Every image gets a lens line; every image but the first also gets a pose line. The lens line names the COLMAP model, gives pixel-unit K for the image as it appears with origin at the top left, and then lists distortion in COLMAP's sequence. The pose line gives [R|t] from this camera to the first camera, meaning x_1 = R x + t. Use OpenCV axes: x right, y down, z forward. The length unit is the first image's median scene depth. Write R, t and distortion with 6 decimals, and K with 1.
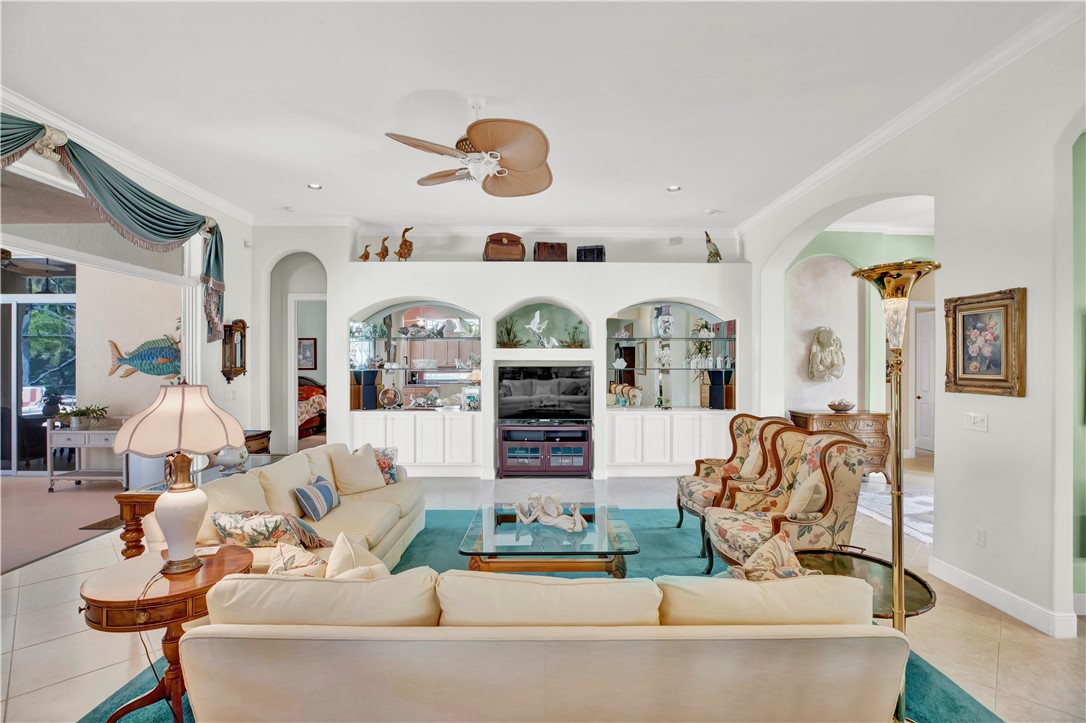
lens RADIAL K [[503.4, 0, 546.8], [0, 503.4, 361.6], [0, 0, 1]] dist [-0.037768, 0.009413]
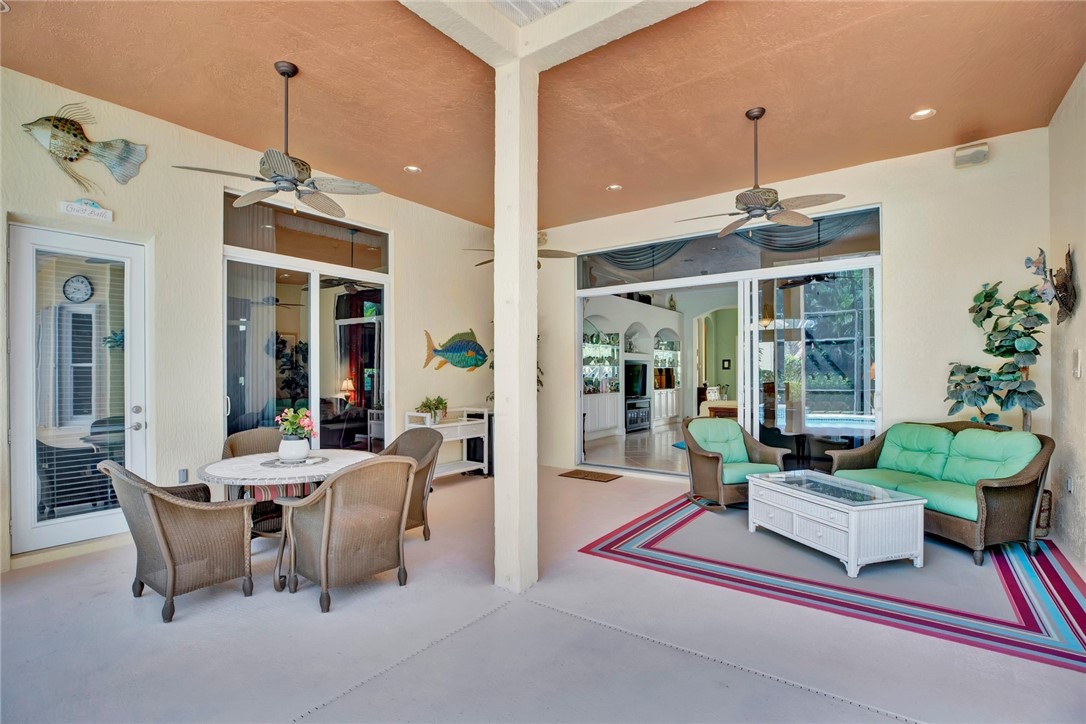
lens RADIAL K [[503.4, 0, 546.7], [0, 503.4, 370.3], [0, 0, 1]] dist [-0.037768, 0.009413]
pose [[0.604335, 0.003830, 0.796721, -1.517993], [0.001314, 0.999982, -0.005804, 0.039721], [-0.796729, 0.004554, 0.604320, 0.229054]]
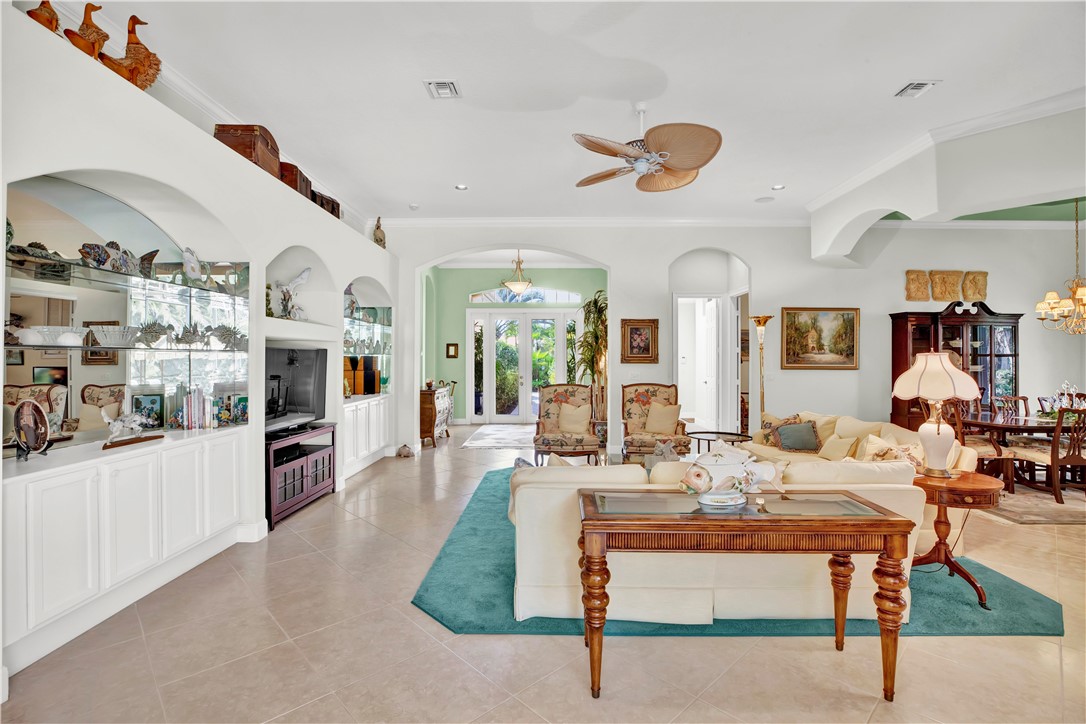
lens RADIAL K [[503.4, 0, 544.6], [0, 503.4, 352.8], [0, 0, 1]] dist [-0.037768, 0.009413]
pose [[0.034958, 0.010240, 0.999336, -0.680989], [-0.007153, 0.999924, -0.009996, 0.020846], [-0.999363, -0.006799, 0.035029, 0.641879]]
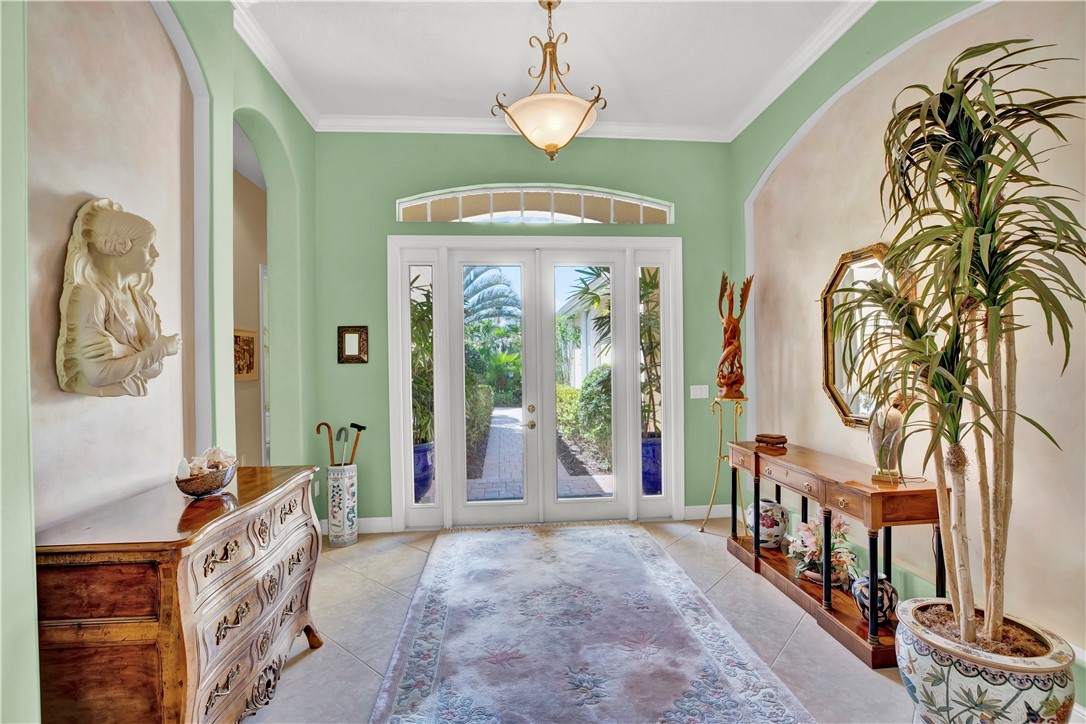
lens RADIAL K [[503.4, 0, 536.4], [0, 503.4, 366.5], [0, 0, 1]] dist [-0.037768, 0.009413]
pose [[-0.051146, -0.009852, 0.998643, 0.280058], [0.006844, 0.999924, 0.010215, 0.022662], [-0.998668, 0.007357, -0.051074, 0.796969]]
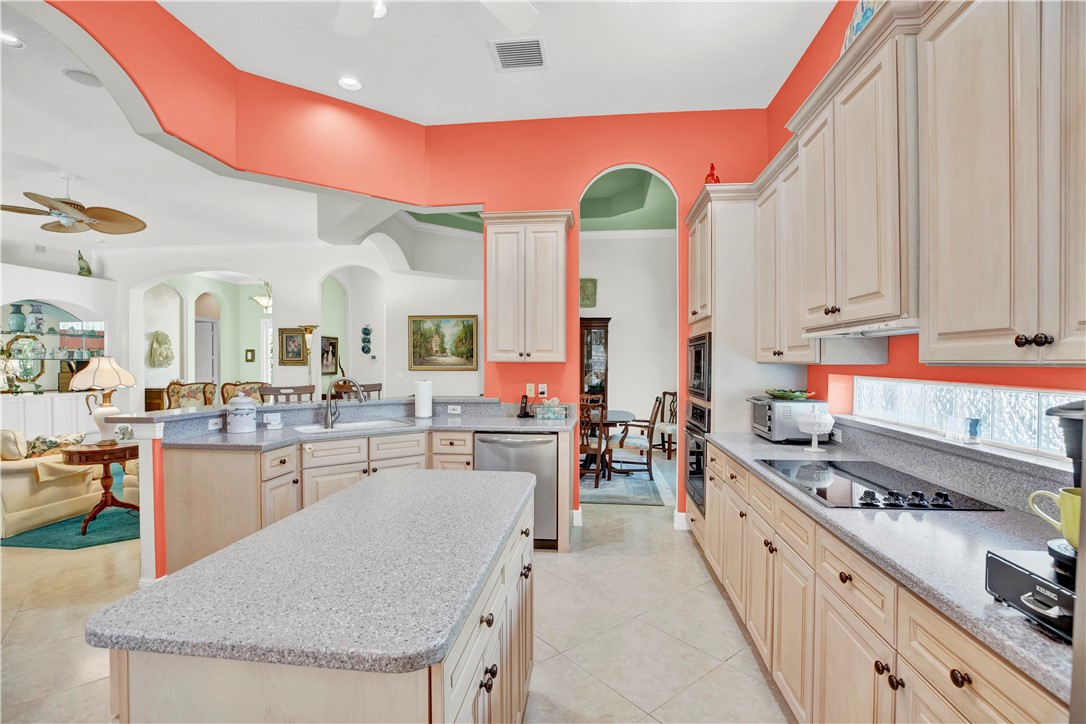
lens RADIAL K [[503.4, 0, 543.6], [0, 503.4, 364.2], [0, 0, 1]] dist [-0.037768, 0.009413]
pose [[0.136169, -0.005402, 0.990671, -0.761585], [-0.001318, 0.999983, 0.005633, 0.019425], [-0.990685, -0.002073, 0.136160, -0.336229]]
